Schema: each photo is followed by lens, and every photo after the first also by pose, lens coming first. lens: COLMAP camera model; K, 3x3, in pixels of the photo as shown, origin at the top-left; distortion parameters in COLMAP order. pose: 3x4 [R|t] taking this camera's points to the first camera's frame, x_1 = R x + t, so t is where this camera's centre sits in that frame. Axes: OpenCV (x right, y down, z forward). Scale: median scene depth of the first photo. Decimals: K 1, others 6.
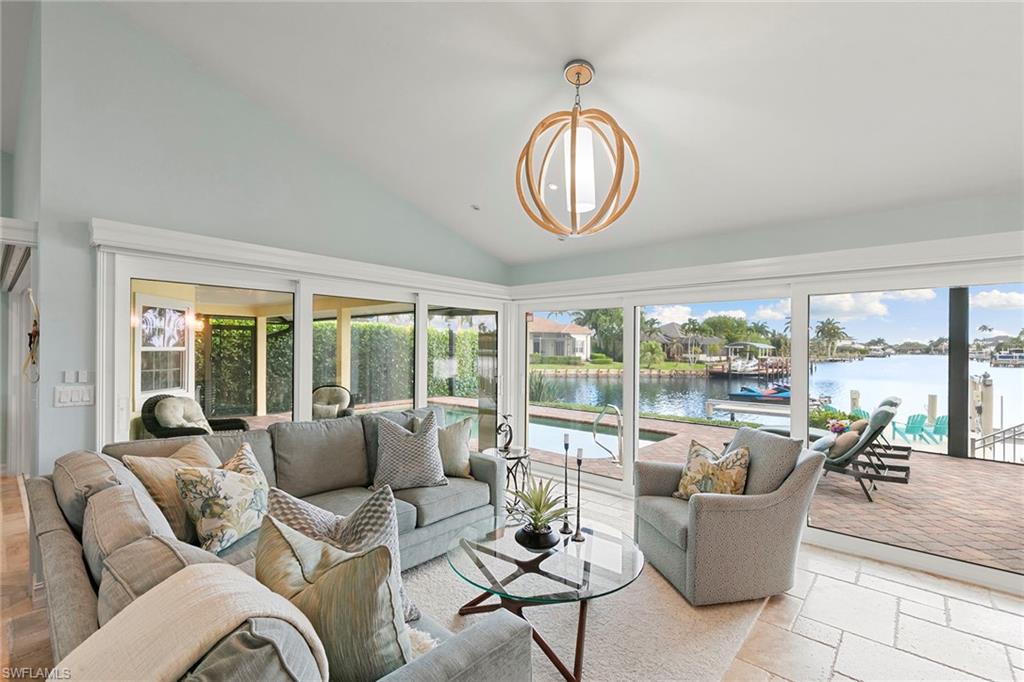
lens RADIAL K [[457.4, 0, 513.0], [0, 457.4, 345.2], [0, 0, 1]] dist [0.009497, -0.000256]
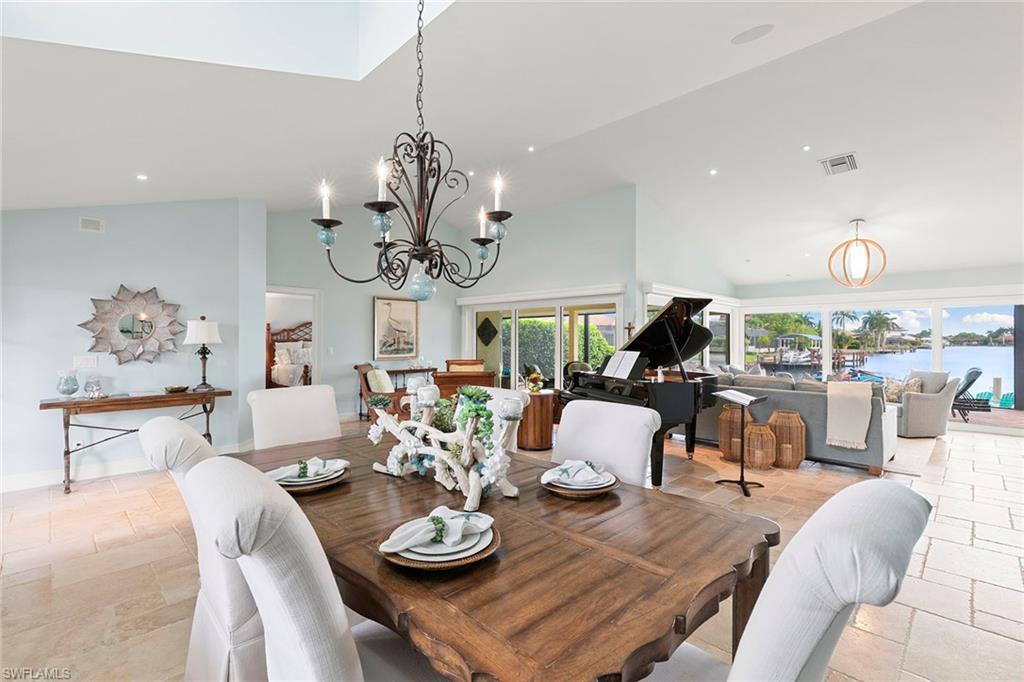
lens RADIAL K [[459.9, 0, 513.6], [0, 459.9, 338.8], [0, 0, 1]] dist [0.010862, 0.000184]
pose [[0.998192, -0.004619, -0.059934, -0.057467], [0.004656, 0.999989, 0.000476, 0.001111], [0.059931, -0.000754, 0.998202, -0.059118]]
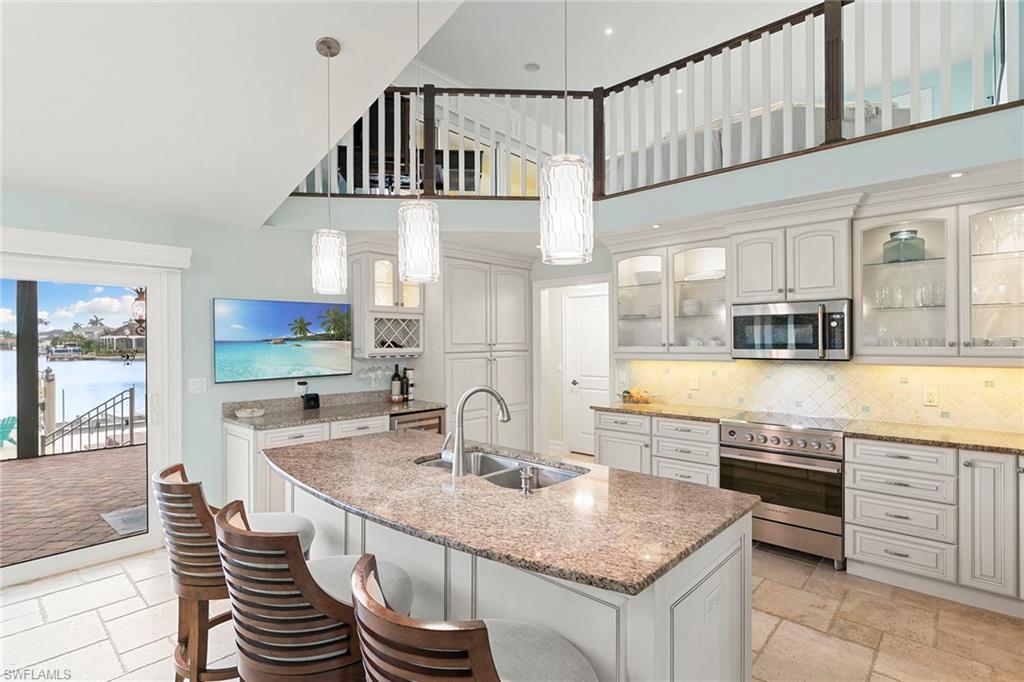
lens RADIAL K [[500.3, 0, 514.5], [0, 500.3, 341.8], [0, 0, 1]] dist [0.001616, -0.000166]
pose [[0.016931, -0.006872, 0.999833, -0.003975], [0.002012, 0.999975, 0.006839, -0.000025], [-0.999855, 0.001896, 0.016945, -0.000856]]
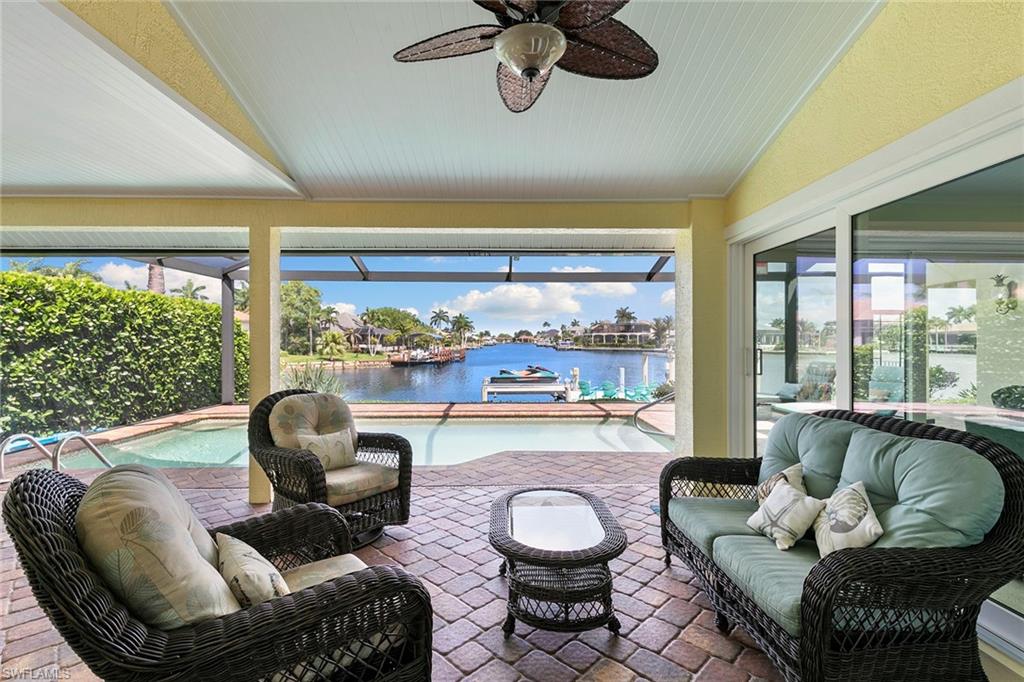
lens RADIAL K [[461.7, 0, 513.4], [0, 461.7, 337.2], [0, 0, 1]] dist [0.011017, -0.000063]
pose [[0.737474, -0.002808, 0.675369, -0.061459], [0.002752, 0.999996, 0.001153, 0.003723], [-0.675370, 0.001008, 0.737479, 0.056791]]
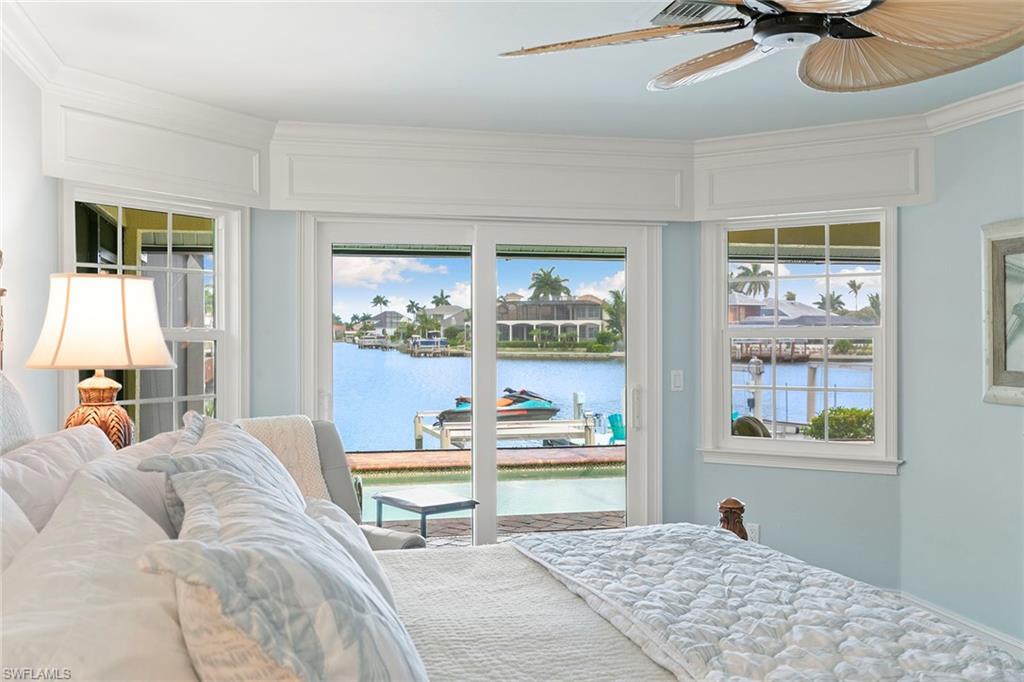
lens RADIAL K [[989.9, 0, 511.3], [0, 989.9, 318.6], [0, 0, 1]] dist [0.014446, 0.004308]
pose [[0.574837, 0.006369, 0.818243, -0.144345], [-0.000407, 0.999972, -0.007498, 0.000061], [-0.818268, 0.003977, 0.574823, 0.067174]]
